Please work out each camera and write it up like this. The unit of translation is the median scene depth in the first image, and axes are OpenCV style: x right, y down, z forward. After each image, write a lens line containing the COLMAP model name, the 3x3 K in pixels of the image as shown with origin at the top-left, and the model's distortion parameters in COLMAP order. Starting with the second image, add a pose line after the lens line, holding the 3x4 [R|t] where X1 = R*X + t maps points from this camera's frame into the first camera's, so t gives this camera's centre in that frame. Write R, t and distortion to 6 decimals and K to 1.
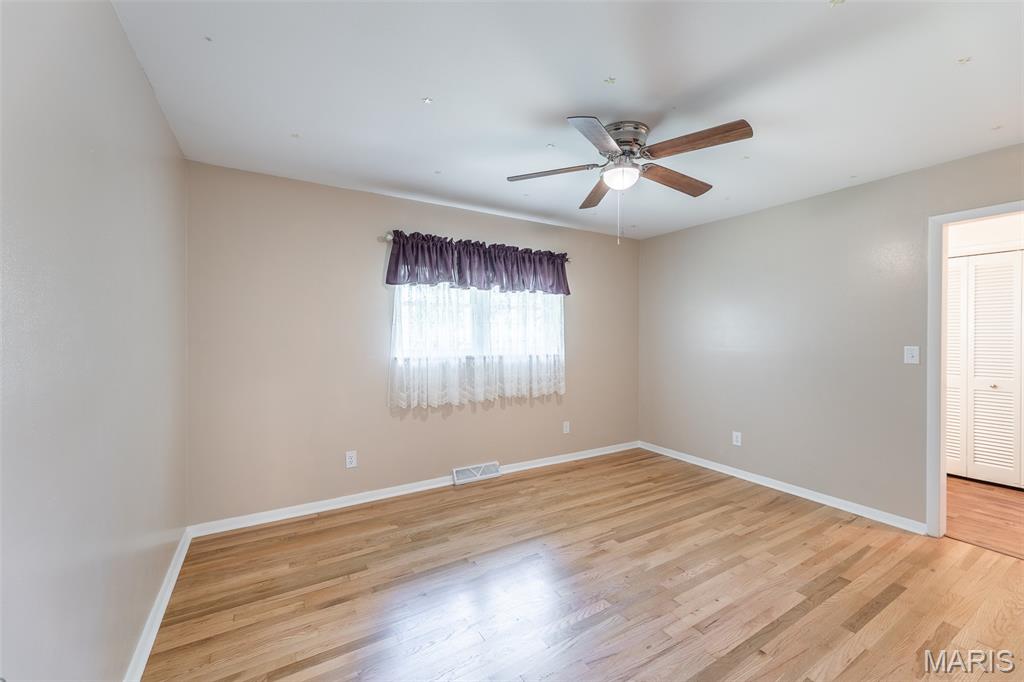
lens RADIAL K [[405.2, 0, 511.0], [0, 405.2, 338.0], [0, 0, 1]] dist [0.002211, -0.000179]
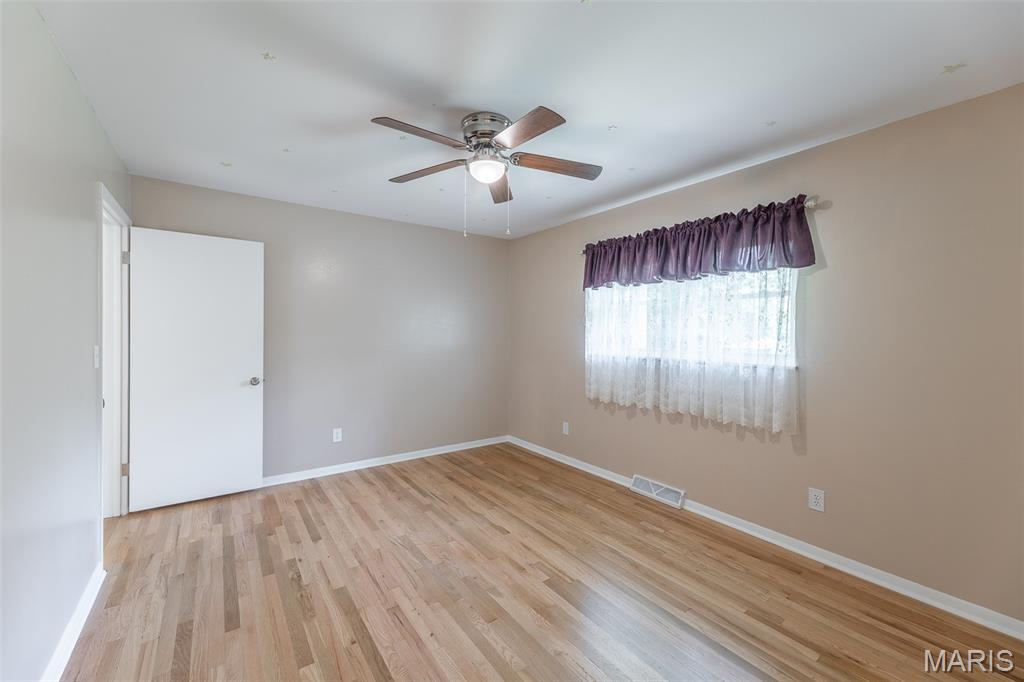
lens RADIAL K [[410.4, 0, 508.6], [0, 410.4, 337.7], [0, 0, 1]] dist [0.006257, -0.000166]
pose [[0.077761, 0.011748, -0.996903, 0.879138], [-0.017731, 0.999789, 0.010399, -0.004113], [0.996814, 0.016868, 0.077952, 0.681435]]
